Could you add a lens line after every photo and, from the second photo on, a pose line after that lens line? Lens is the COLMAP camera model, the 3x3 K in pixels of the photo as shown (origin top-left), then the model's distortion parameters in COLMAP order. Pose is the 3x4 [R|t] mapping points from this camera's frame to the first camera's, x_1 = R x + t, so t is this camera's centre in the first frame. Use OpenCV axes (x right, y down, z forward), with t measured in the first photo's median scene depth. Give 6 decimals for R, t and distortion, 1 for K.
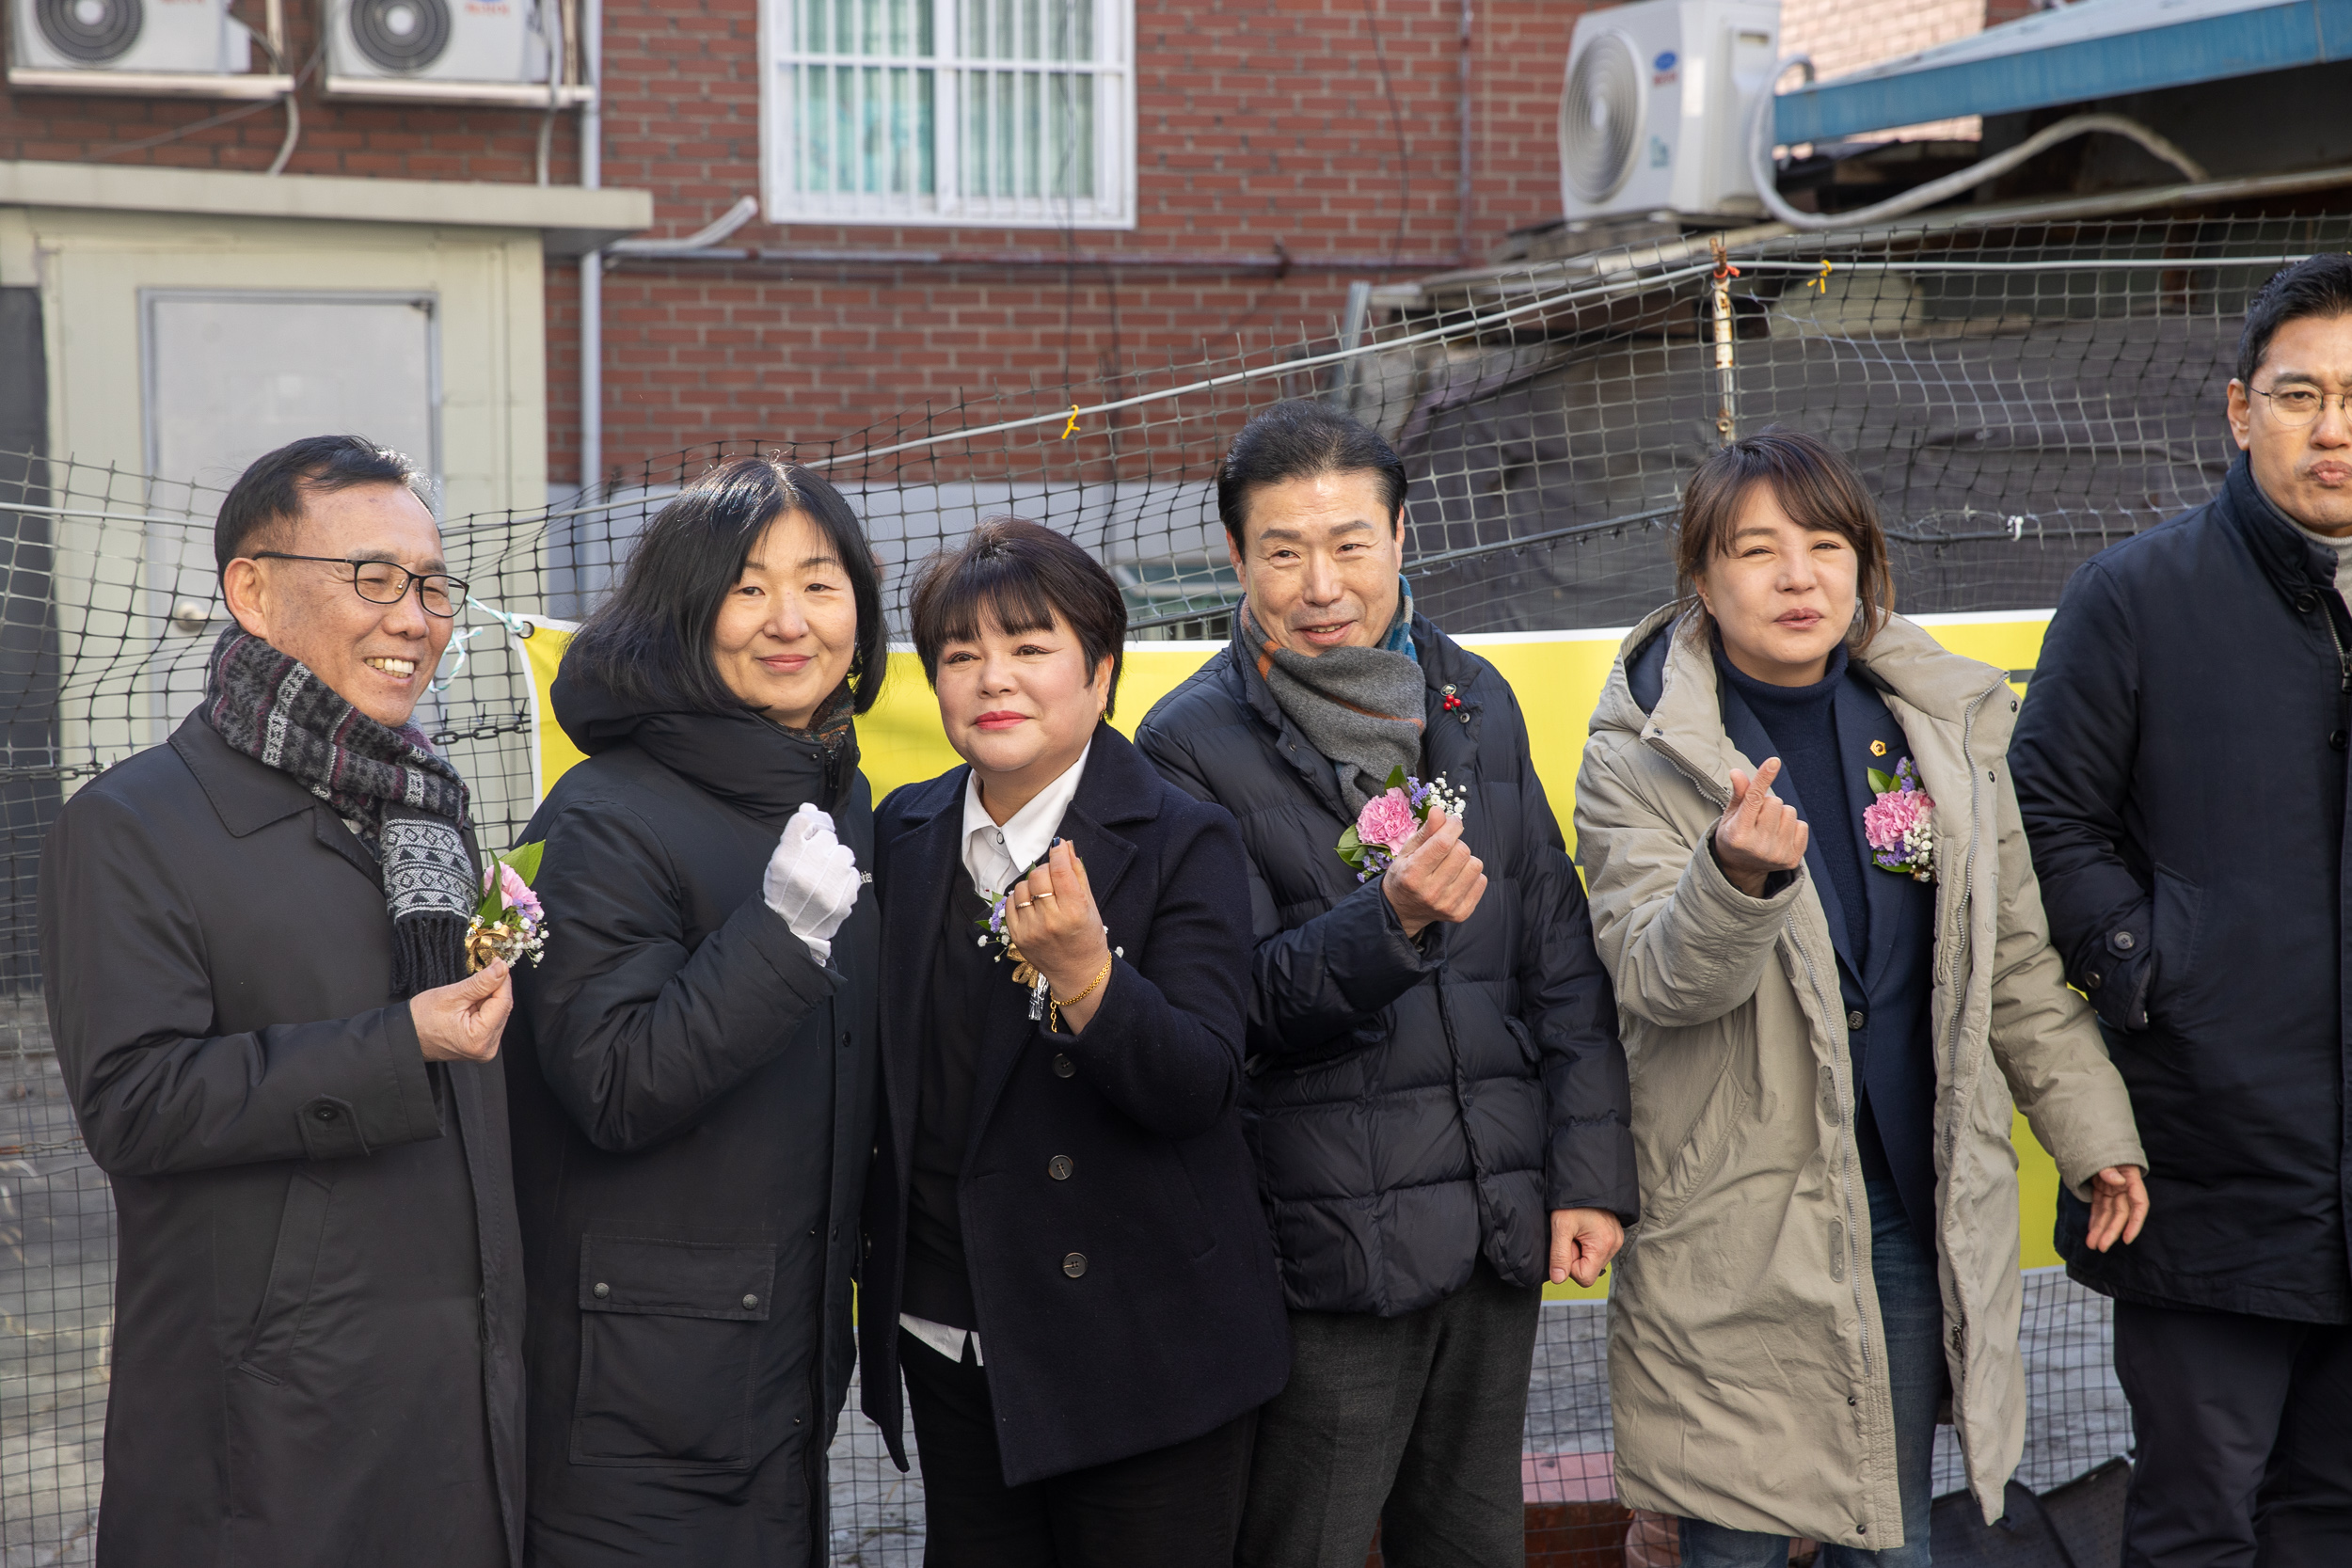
lens RADIAL K [[4418.8, 0, 1176.0], [0, 4418.8, 784.0], [0, 0, 1]] dist [0.247519, 0.192016]
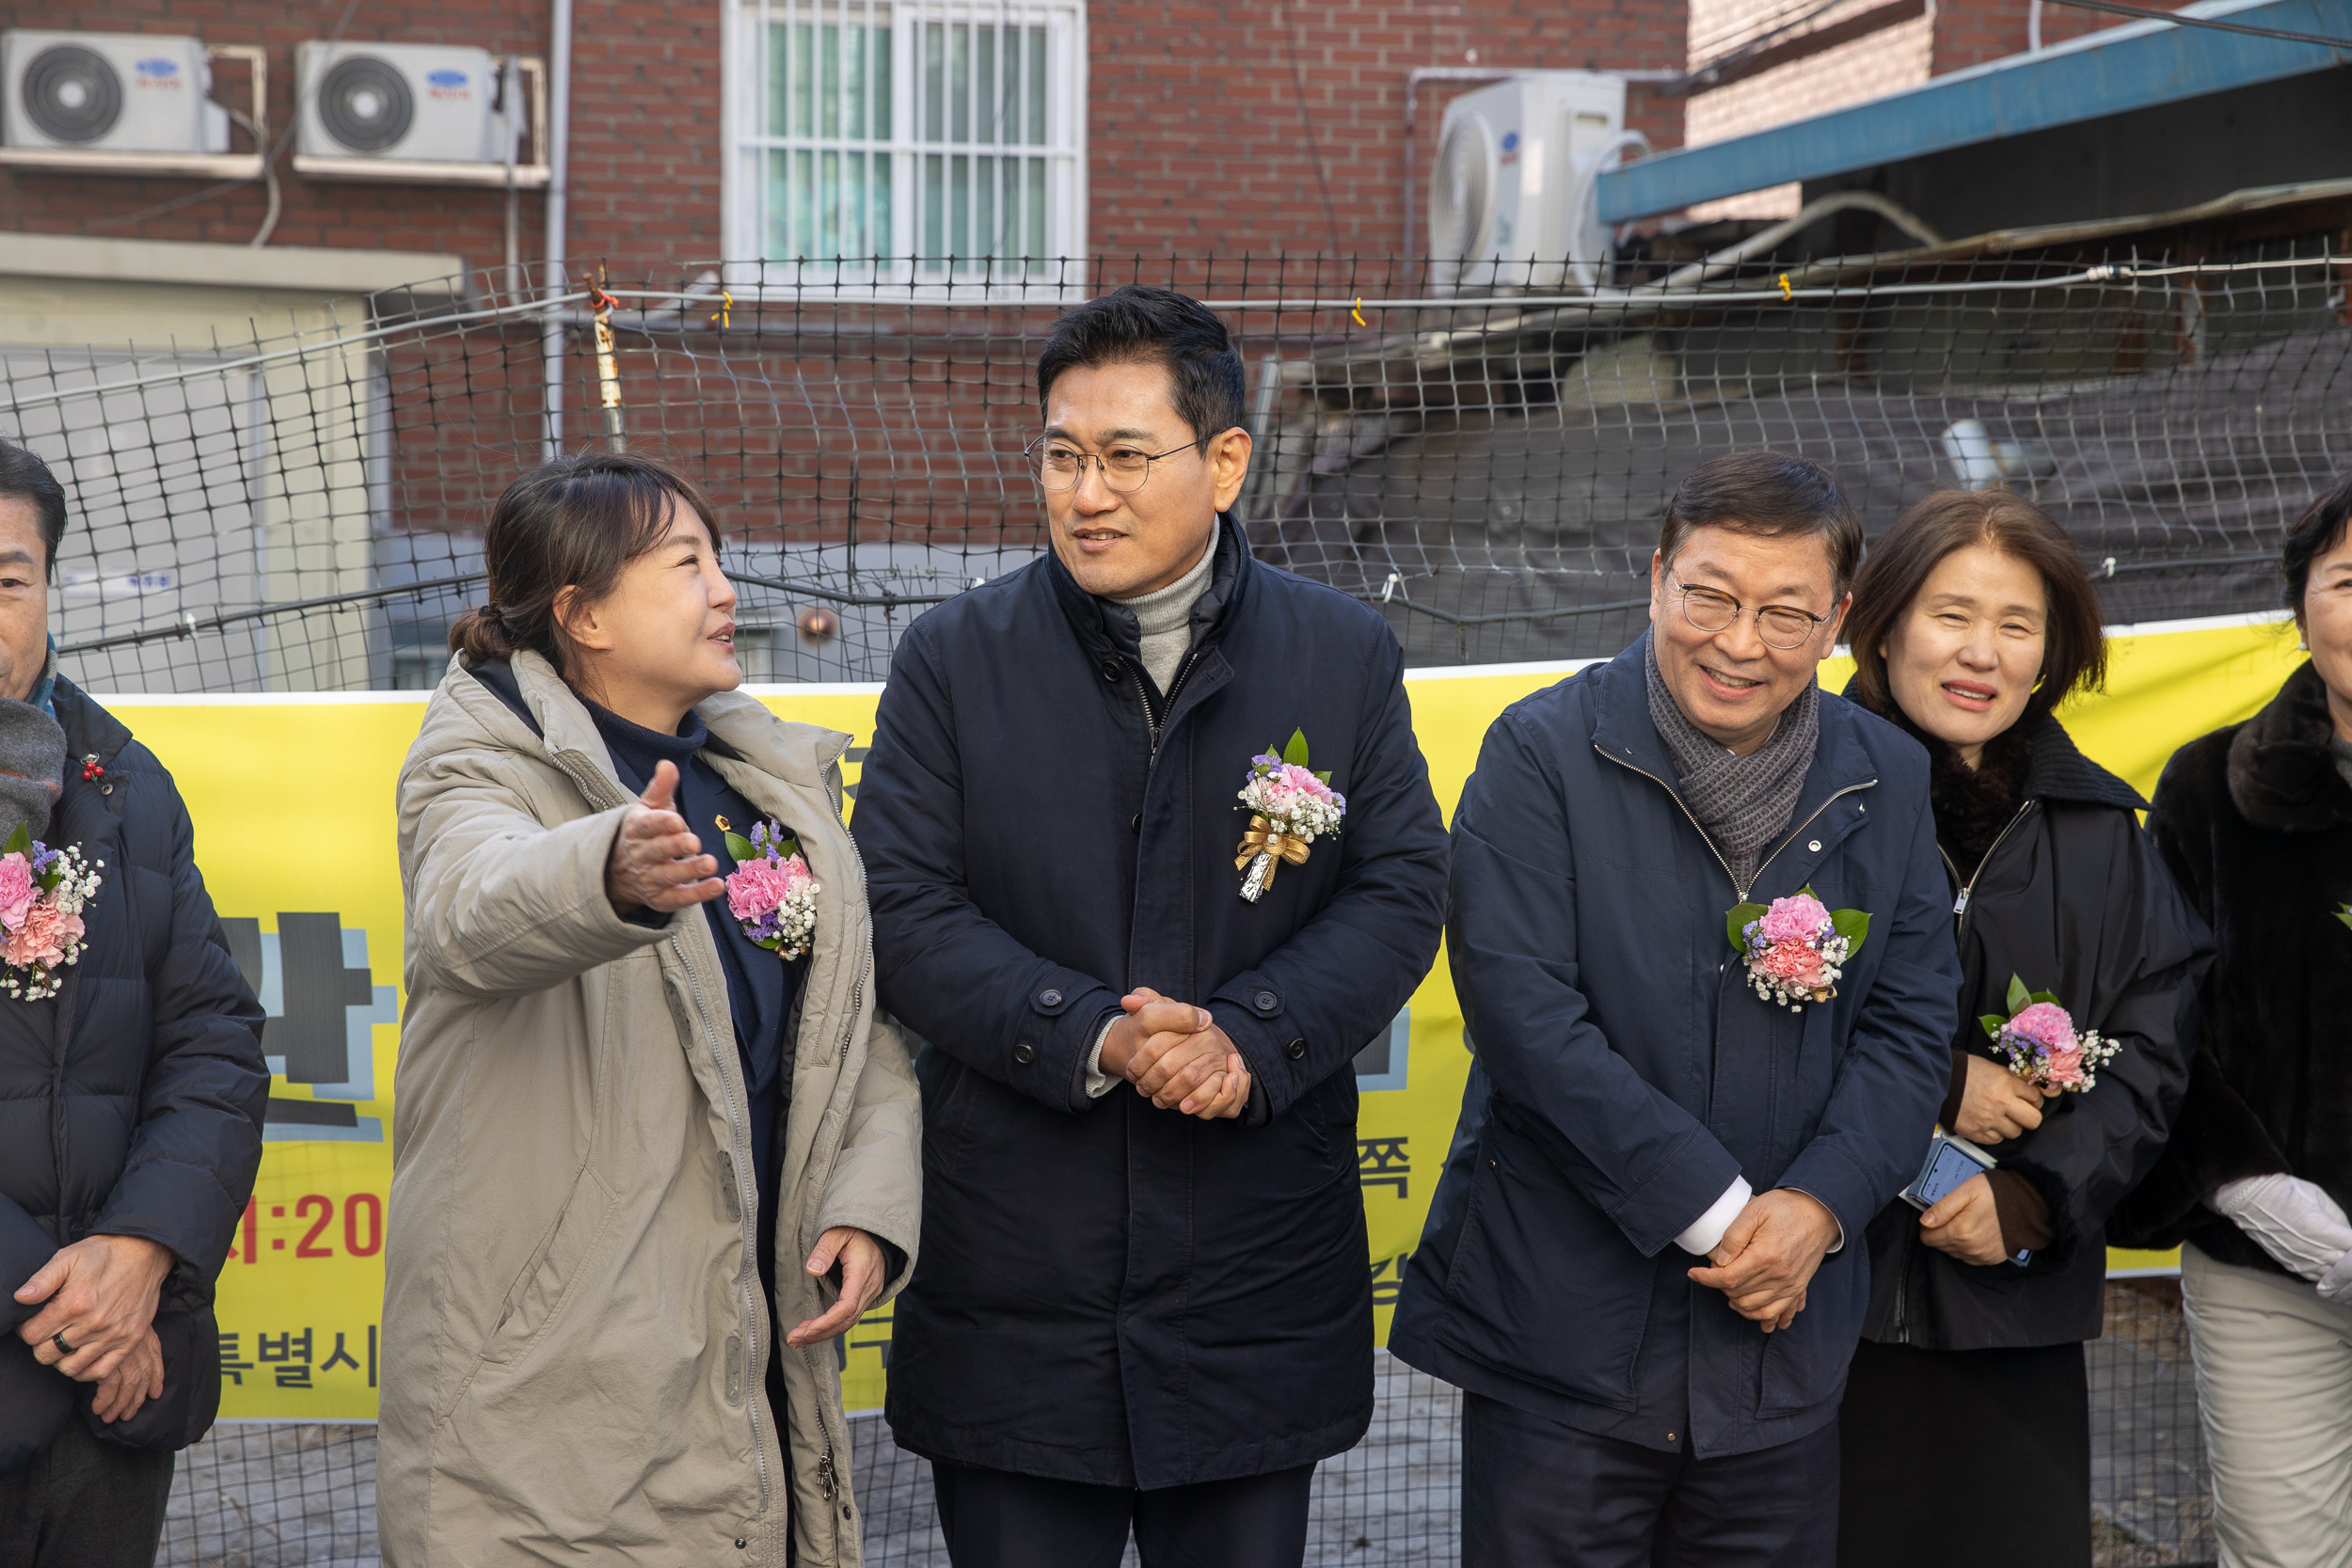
lens RADIAL K [[3933.1, 0, 1176.0], [0, 3933.1, 784.0], [0, 0, 1]] dist [0.198948, 0.236316]
pose [[0.993734, 0.018472, -0.110236, 0.121157], [-0.019495, 0.999776, -0.008210, -0.004240], [0.110060, 0.010307, 0.993872, 0.074893]]
